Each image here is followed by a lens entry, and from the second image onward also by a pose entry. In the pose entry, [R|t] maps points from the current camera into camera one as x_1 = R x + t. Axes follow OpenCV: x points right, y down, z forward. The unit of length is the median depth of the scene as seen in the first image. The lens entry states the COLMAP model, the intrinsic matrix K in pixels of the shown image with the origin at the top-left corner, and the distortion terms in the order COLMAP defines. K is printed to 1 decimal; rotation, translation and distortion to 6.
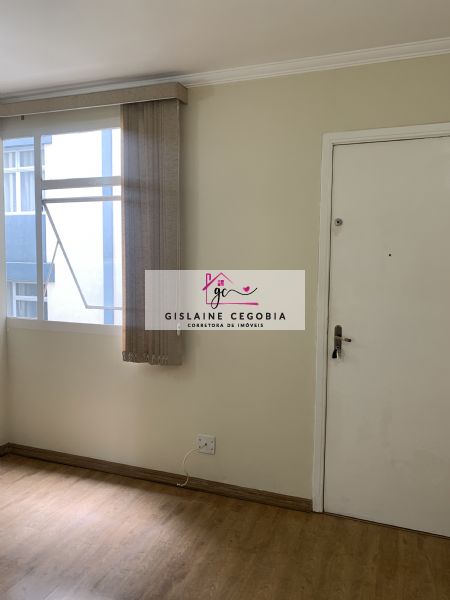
lens RADIAL K [[459.1, 0, 227.6], [0, 459.1, 295.6], [0, 0, 1]] dist [0.034786, -0.031467]
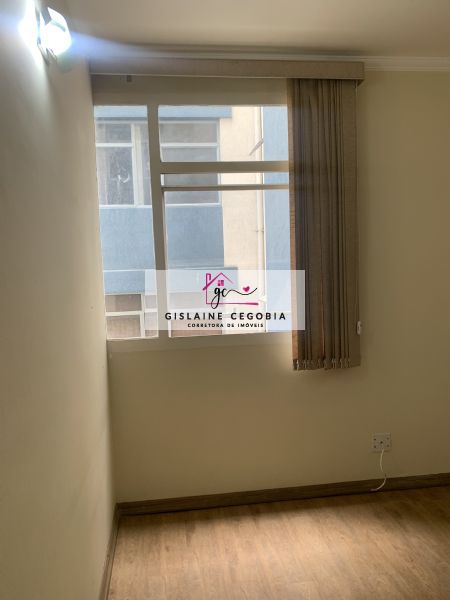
lens RADIAL K [[459.1, 0, 219.2], [0, 459.1, 302.7], [0, 0, 1]] dist [0.034786, -0.031467]
pose [[0.888669, -0.082685, 0.451033, -0.811953], [0.080230, 0.996473, 0.024601, -0.024315], [-0.451476, 0.014324, 0.892168, 0.297677]]
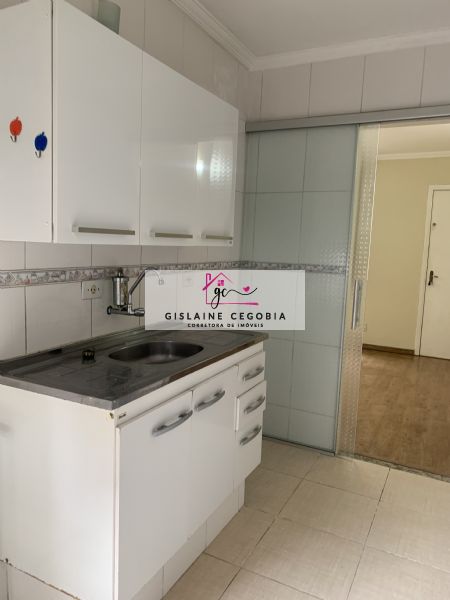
lens RADIAL K [[459.1, 0, 219.5], [0, 459.1, 294.9], [0, 0, 1]] dist [0.034786, -0.031467]
pose [[0.991158, 0.039692, -0.126607, -0.464593], [-0.036324, 0.998925, 0.028807, 0.145409], [0.127614, -0.023954, 0.991535, -1.283103]]
